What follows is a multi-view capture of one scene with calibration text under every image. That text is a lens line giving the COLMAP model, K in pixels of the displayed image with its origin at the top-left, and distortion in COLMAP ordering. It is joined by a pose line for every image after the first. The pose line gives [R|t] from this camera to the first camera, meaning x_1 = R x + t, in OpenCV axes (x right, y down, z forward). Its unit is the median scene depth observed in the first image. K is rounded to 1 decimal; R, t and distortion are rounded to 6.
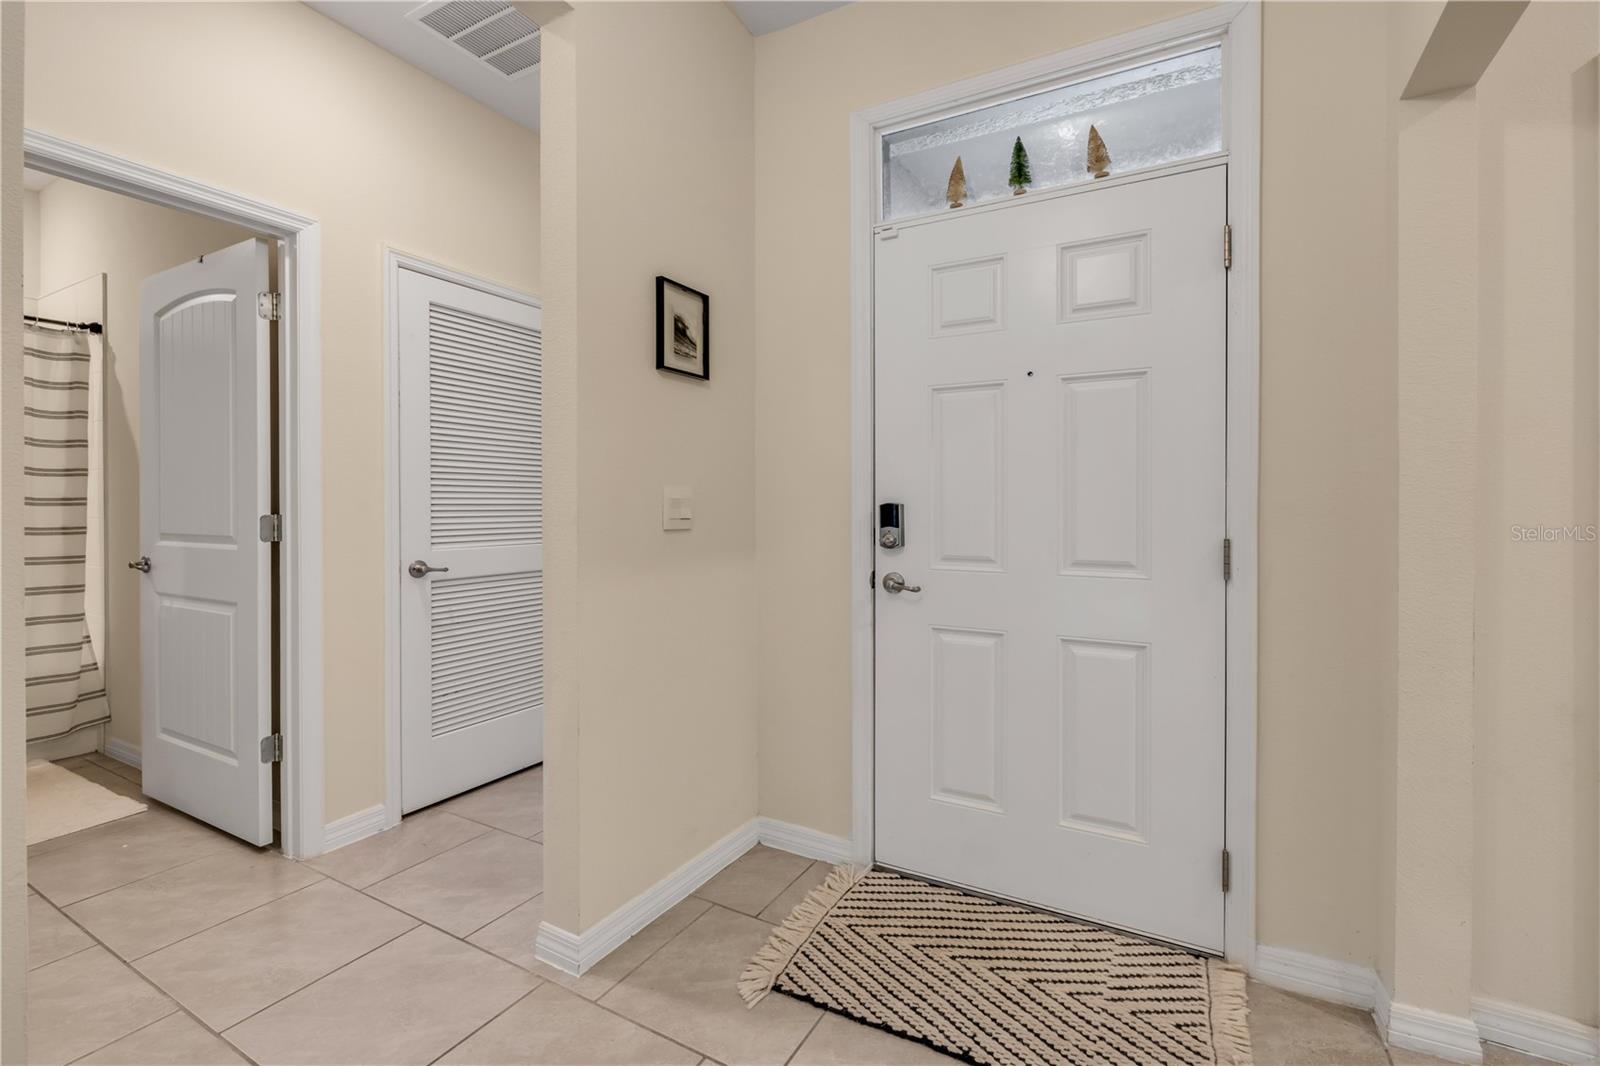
lens RADIAL K [[744.6, 0, 675.9], [0, 744.6, 505.7], [0, 0, 1]] dist [-0.003027, 0.000003]
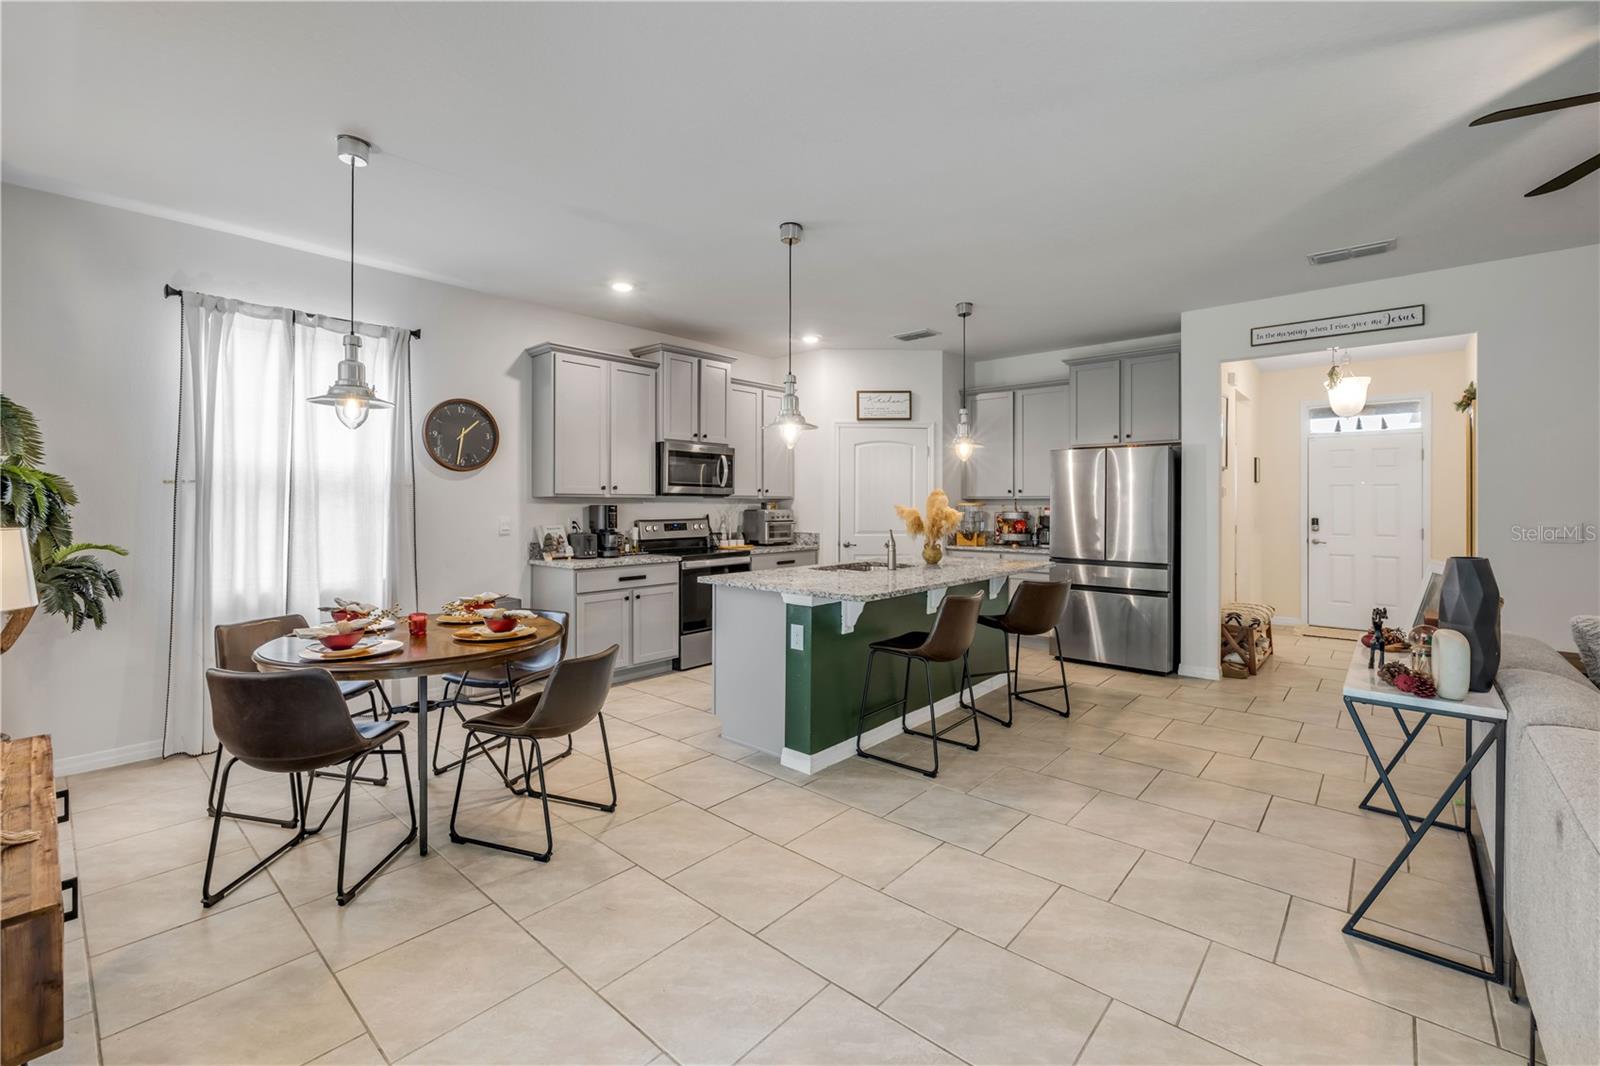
lens RADIAL K [[681.0, 0, 804.4], [0, 681.0, 501.3], [0, 0, 1]] dist [0.000322, 0.000196]
pose [[0.990650, 0.002296, -0.136405, -1.791423], [-0.002788, 0.999990, -0.003413, -0.070391], [0.136396, 0.003762, 0.990647, -2.695582]]
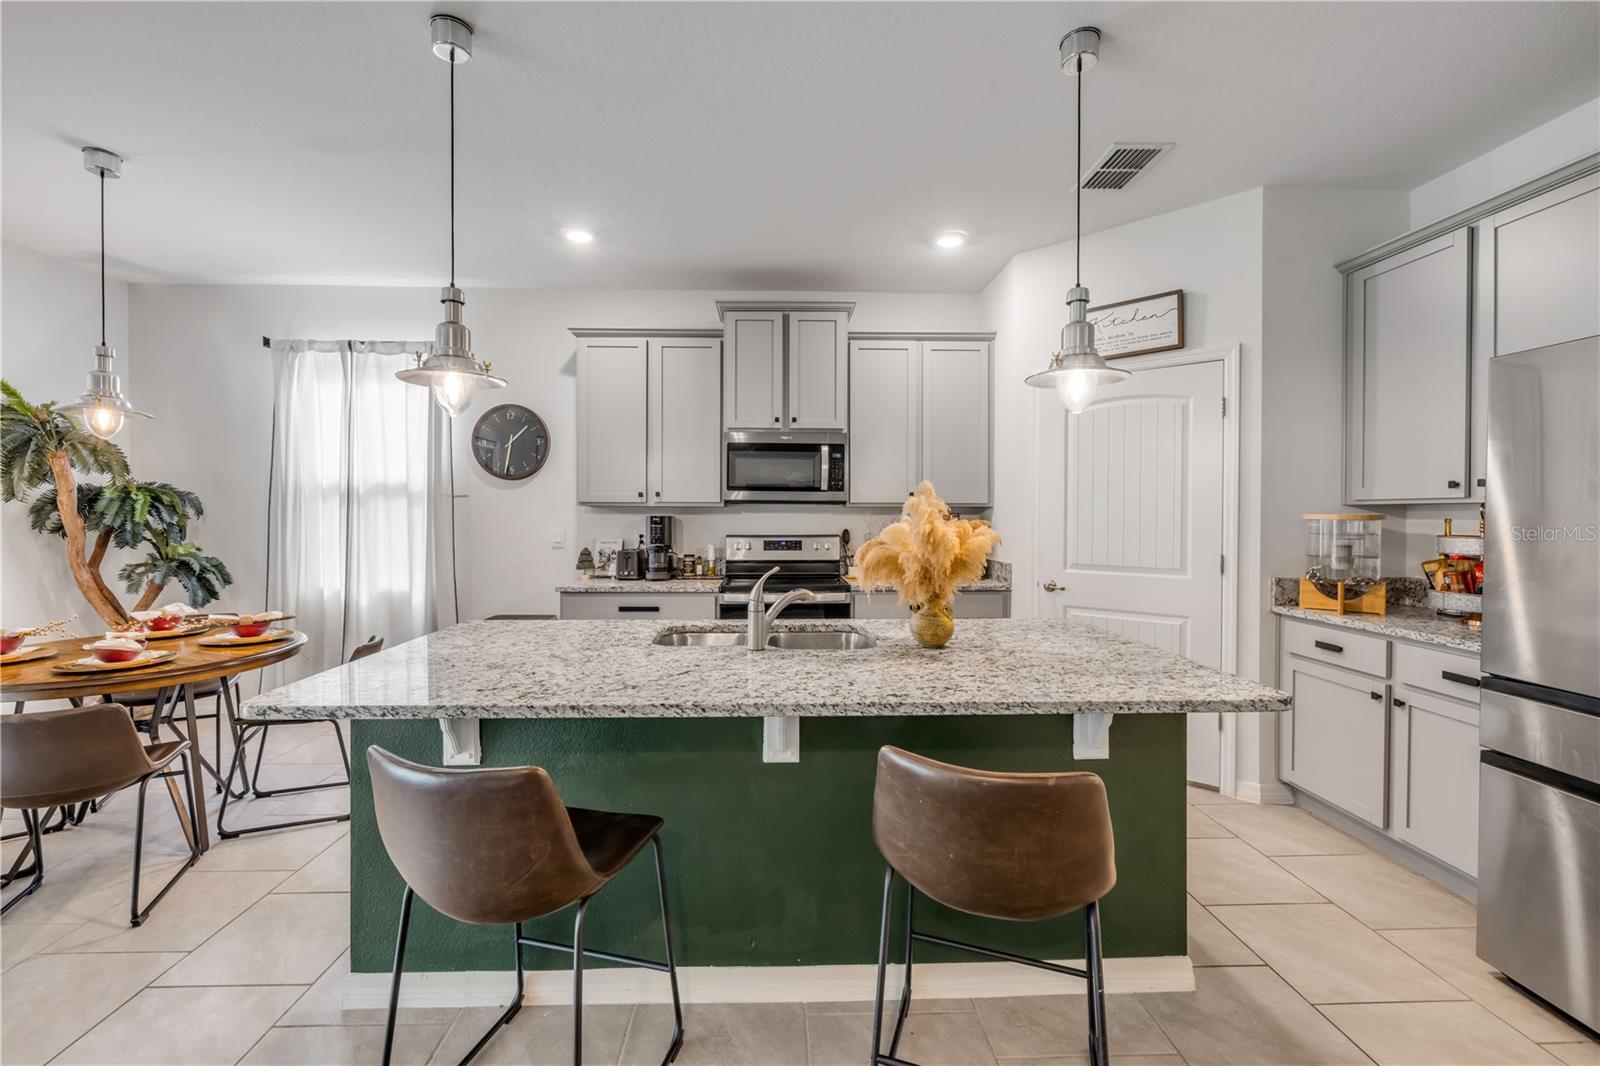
lens RADIAL K [[670.5, 0, 794.8], [0, 670.5, 521.1], [0, 0, 1]] dist [-0.001545, -0.000709]
pose [[0.574673, 0.010616, -0.818315, -0.995921], [-0.004870, 0.999943, 0.009552, -0.068207], [0.818369, -0.001504, 0.574691, -1.169173]]
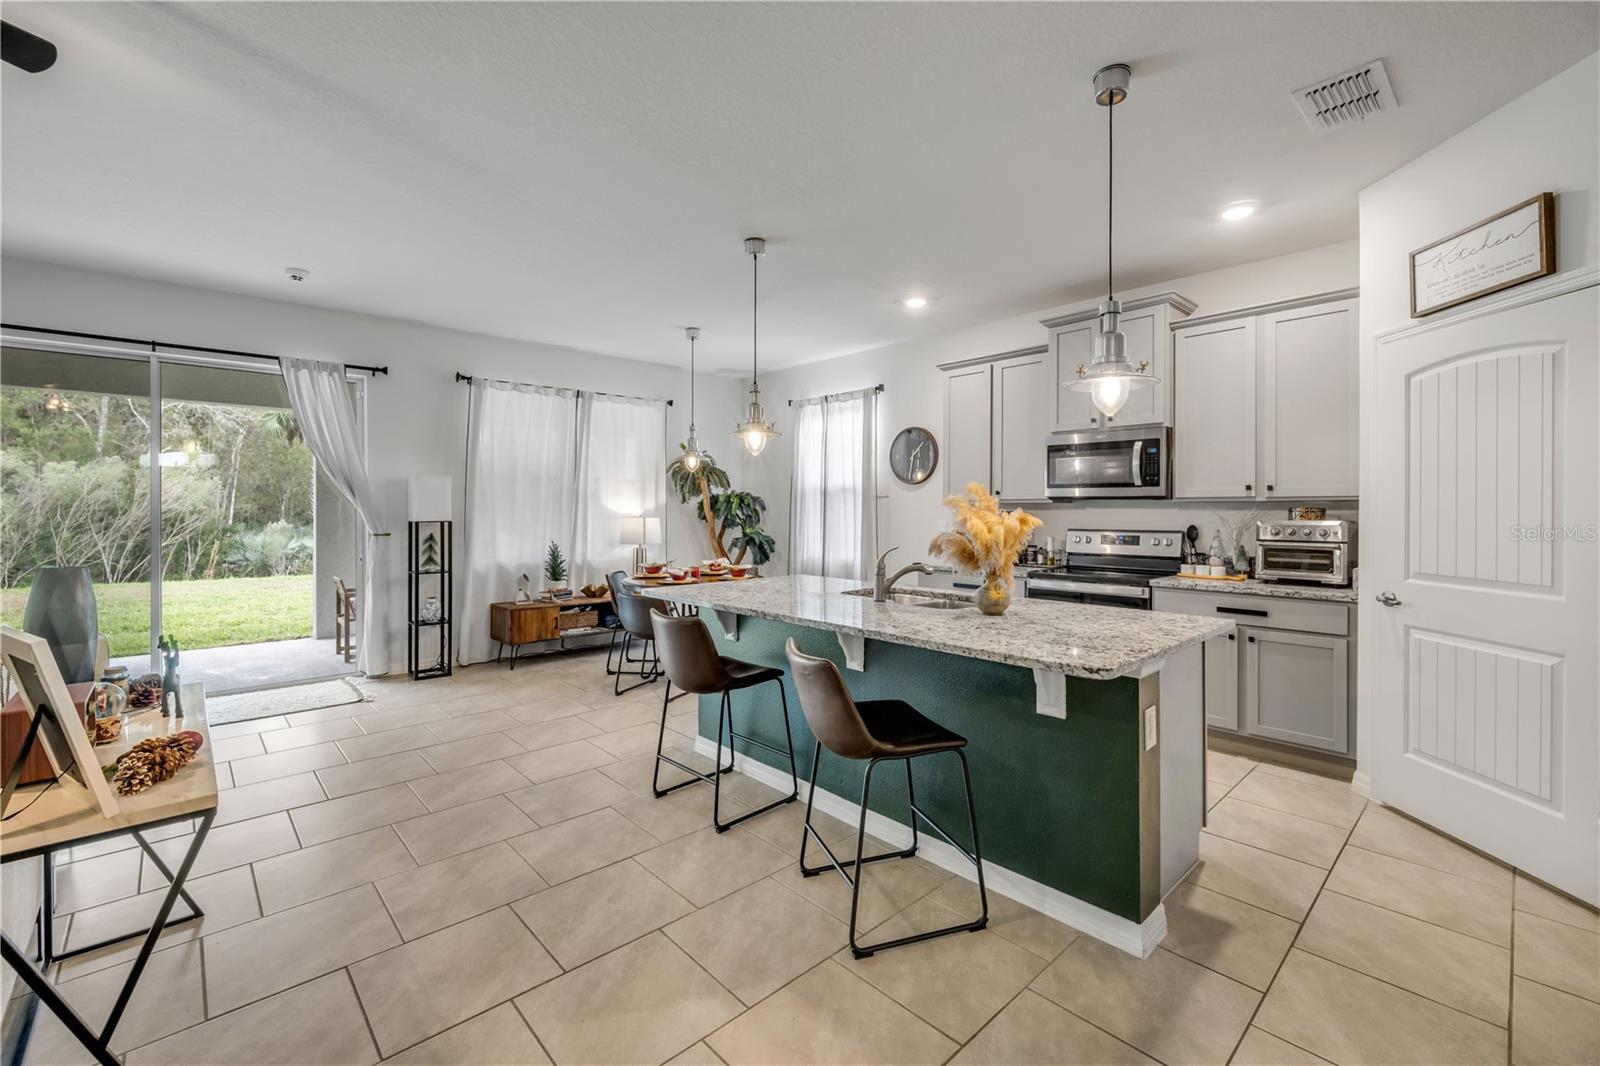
lens RADIAL K [[676.6, 0, 794.2], [0, 676.6, 510.7], [0, 0, 1]] dist [-0.003322, -0.000165]
pose [[-0.249762, 0.001974, -0.968305, -0.389903], [-0.004116, 0.999987, 0.003101, -0.068018], [0.968298, 0.004759, -0.249751, -0.484325]]
